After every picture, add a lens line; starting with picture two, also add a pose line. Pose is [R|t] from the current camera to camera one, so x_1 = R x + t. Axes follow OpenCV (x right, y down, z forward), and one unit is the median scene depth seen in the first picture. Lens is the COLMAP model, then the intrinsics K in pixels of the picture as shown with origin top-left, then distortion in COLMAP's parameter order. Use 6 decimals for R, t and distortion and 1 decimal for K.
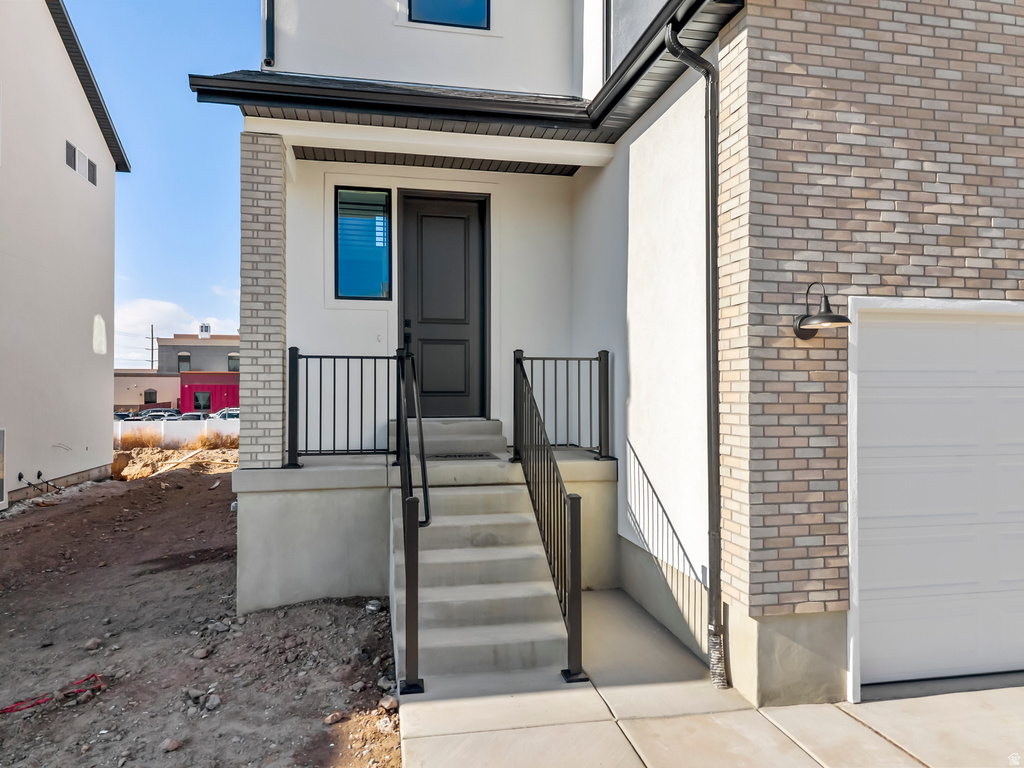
lens RADIAL K [[696.4, 0, 496.1], [0, 696.4, 380.2], [0, 0, 1]] dist [0.004483, -0.000170]
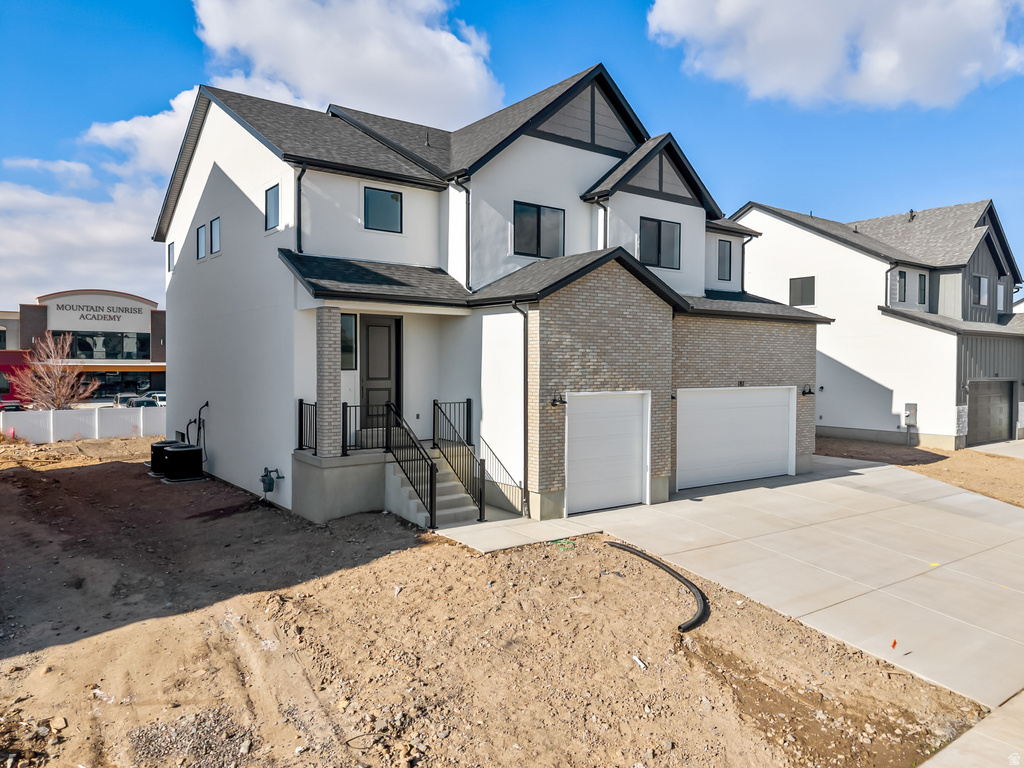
lens RADIAL K [[736.3, 0, 512.0], [0, 736.3, 384.0], [0, 0, 1]] dist [0.040173, -0.000094]
pose [[0.905169, -0.011768, 0.424889, -0.997323], [-0.006059, 0.999158, 0.040582, -0.252887], [-0.425008, -0.039308, 0.904336, -1.687128]]
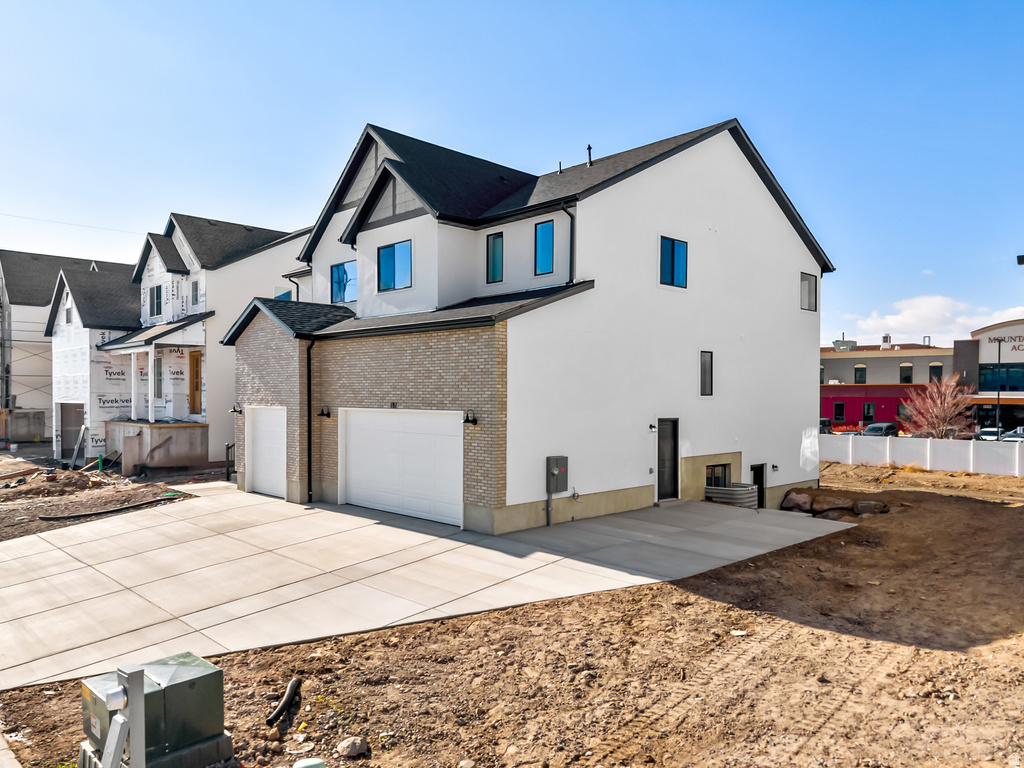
lens RADIAL K [[714.5, 0, 513.7], [0, 714.5, 419.2], [0, 0, 1]] dist [0.003315, -0.000118]
pose [[0.555908, 0.027547, -0.830787, 4.710741], [0.008915, 0.999196, 0.039097, -0.168177], [0.831196, -0.029141, 0.555215, -0.150880]]
